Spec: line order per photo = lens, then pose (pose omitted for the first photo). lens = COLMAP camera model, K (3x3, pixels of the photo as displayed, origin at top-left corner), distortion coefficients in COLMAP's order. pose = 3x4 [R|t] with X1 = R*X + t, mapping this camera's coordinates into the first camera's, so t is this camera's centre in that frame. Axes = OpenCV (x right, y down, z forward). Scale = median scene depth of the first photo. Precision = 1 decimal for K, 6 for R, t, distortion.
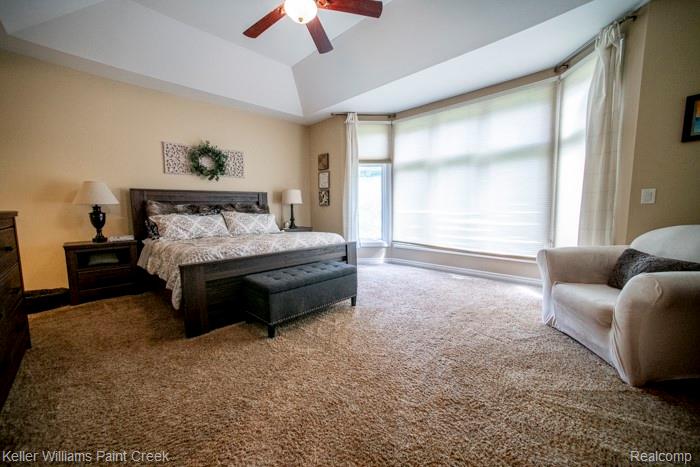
lens RADIAL K [[274.1, 0, 348.4], [0, 274.1, 234.5], [0, 0, 1]] dist [-0.013904, 0.000078]
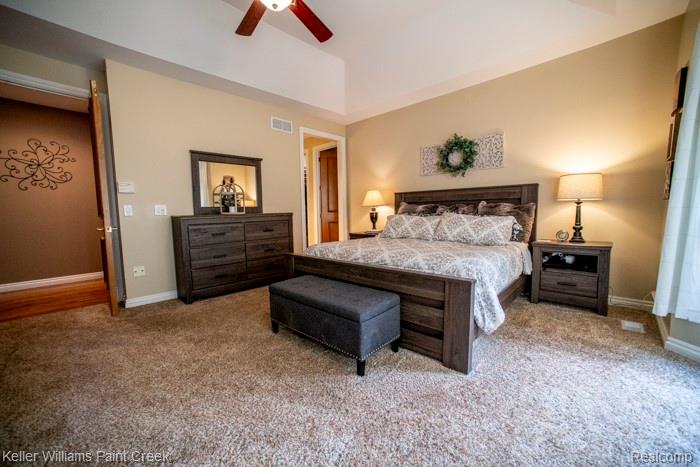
lens RADIAL K [[274.1, 0, 348.4], [0, 274.1, 238.3], [0, 0, 1]] dist [-0.013904, 0.000078]
pose [[0.039755, 0.118396, -0.992170, 0.415006], [-0.077117, 0.990357, 0.115090, -0.078200], [0.996229, 0.071938, 0.048502, 0.643915]]
